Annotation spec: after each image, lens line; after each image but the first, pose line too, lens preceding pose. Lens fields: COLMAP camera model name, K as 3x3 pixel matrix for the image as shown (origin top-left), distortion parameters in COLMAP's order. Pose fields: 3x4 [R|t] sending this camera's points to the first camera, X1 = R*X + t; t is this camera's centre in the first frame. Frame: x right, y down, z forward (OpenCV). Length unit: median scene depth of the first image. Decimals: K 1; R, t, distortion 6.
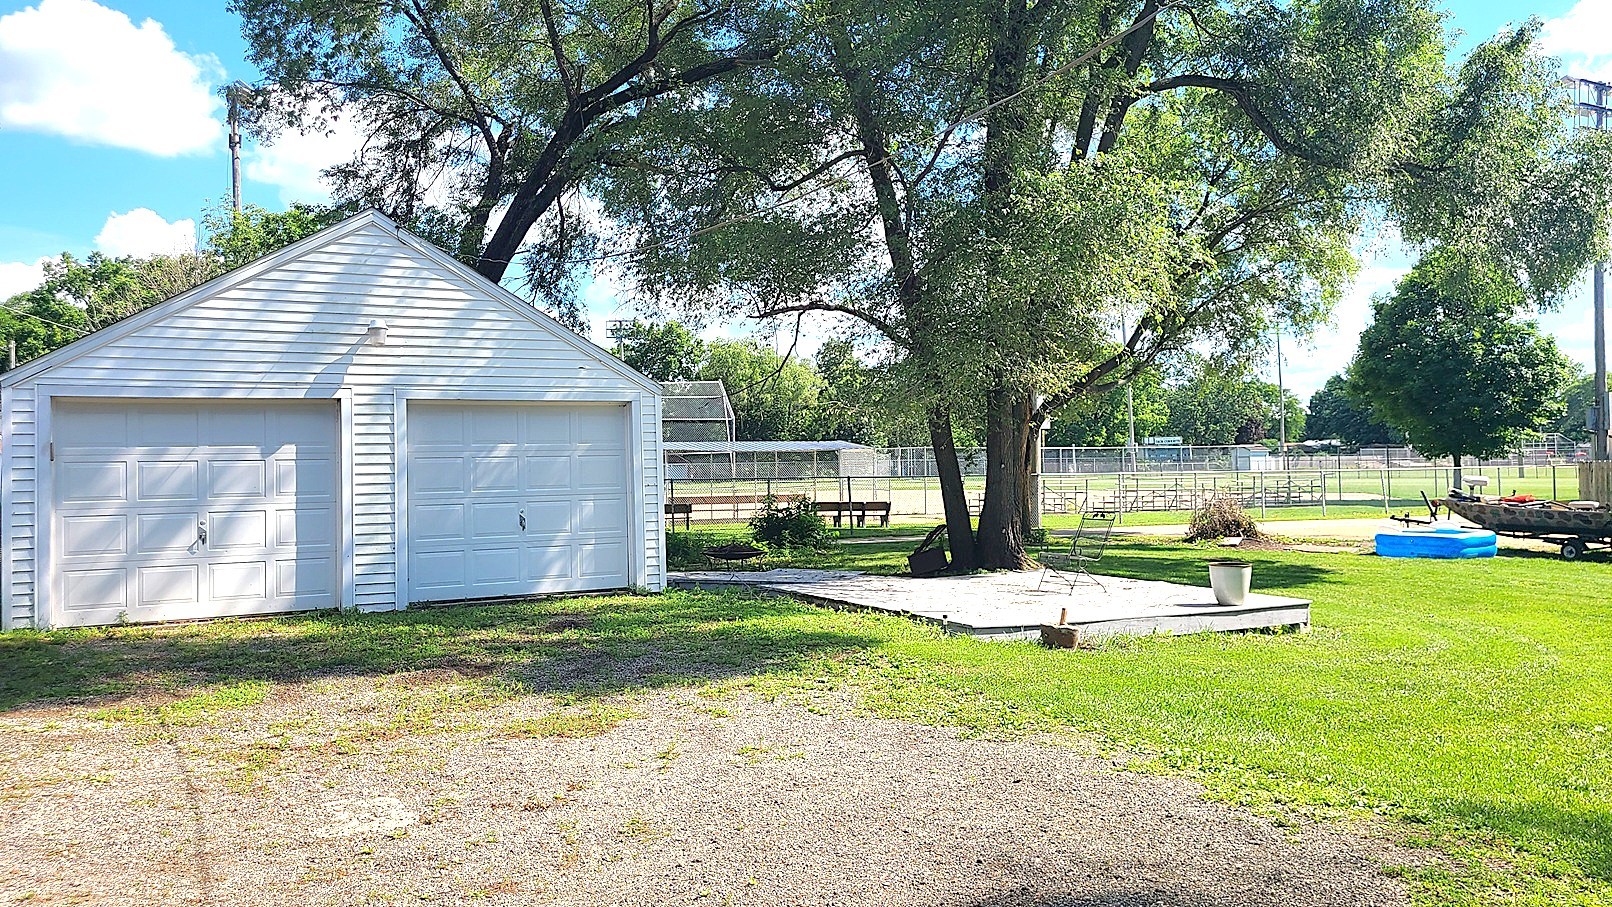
lens RADIAL K [[663.1, 0, 806.0], [0, 663.1, 453.5], [0, 0, 1]] dist [0.000047, 0.000095]
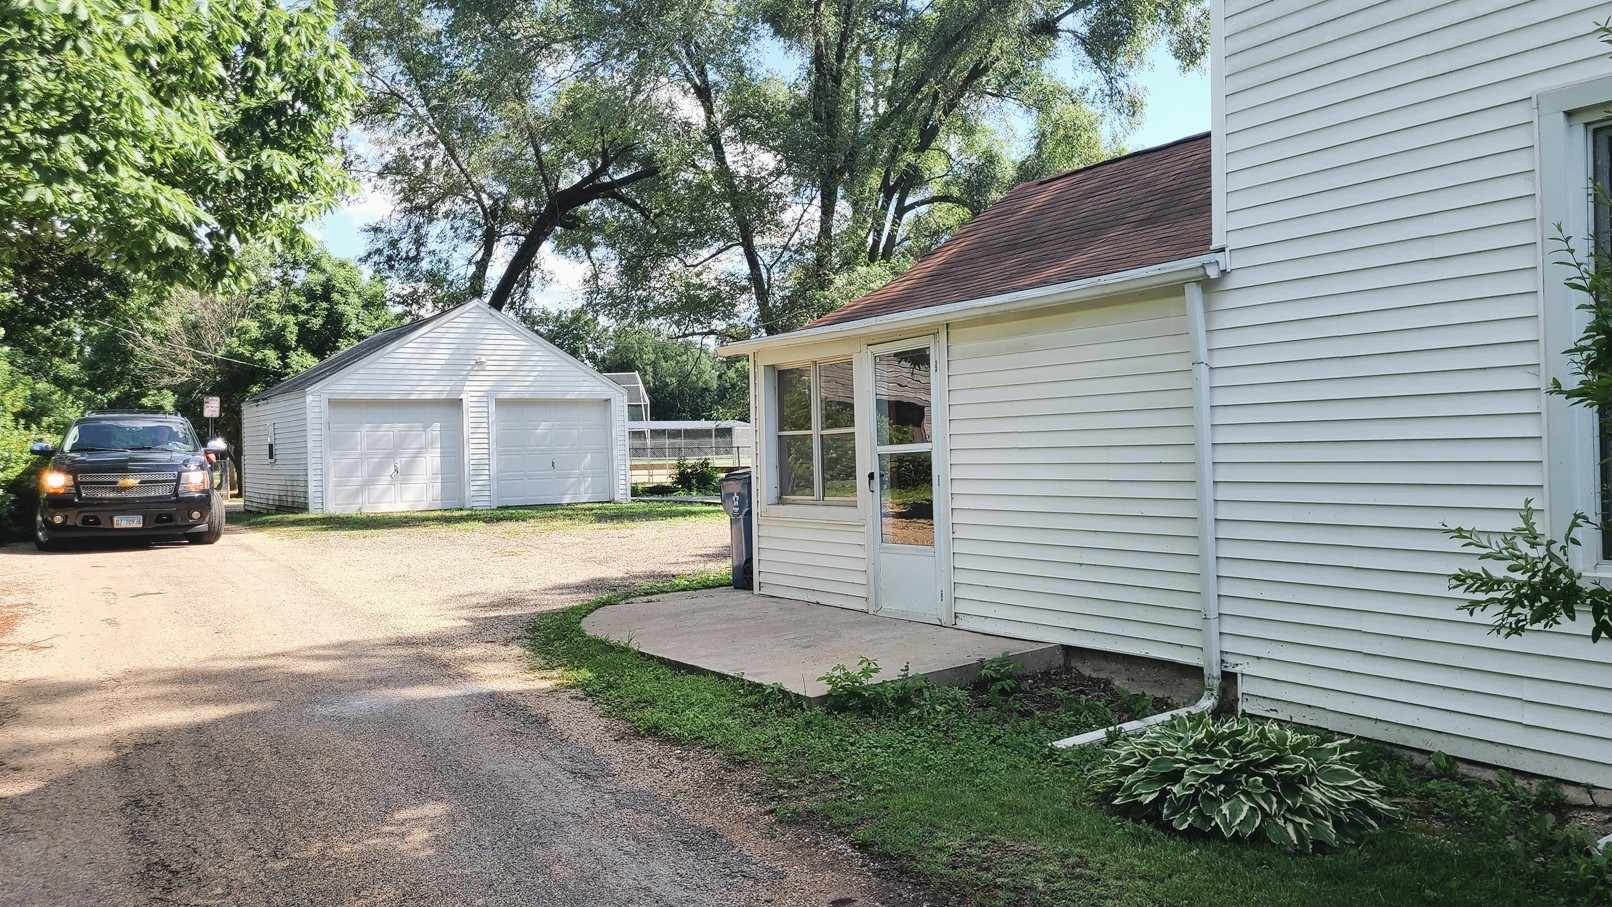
lens RADIAL K [[1244.6, 0, 806.0], [0, 1244.6, 453.5], [0, 0, 1]] dist [-0.000561, 0.000138]
pose [[0.996595, -0.004560, 0.082329, -0.010188], [0.004121, 0.999976, 0.005499, 0.046316], [-0.082352, -0.005141, 0.996590, -2.047111]]
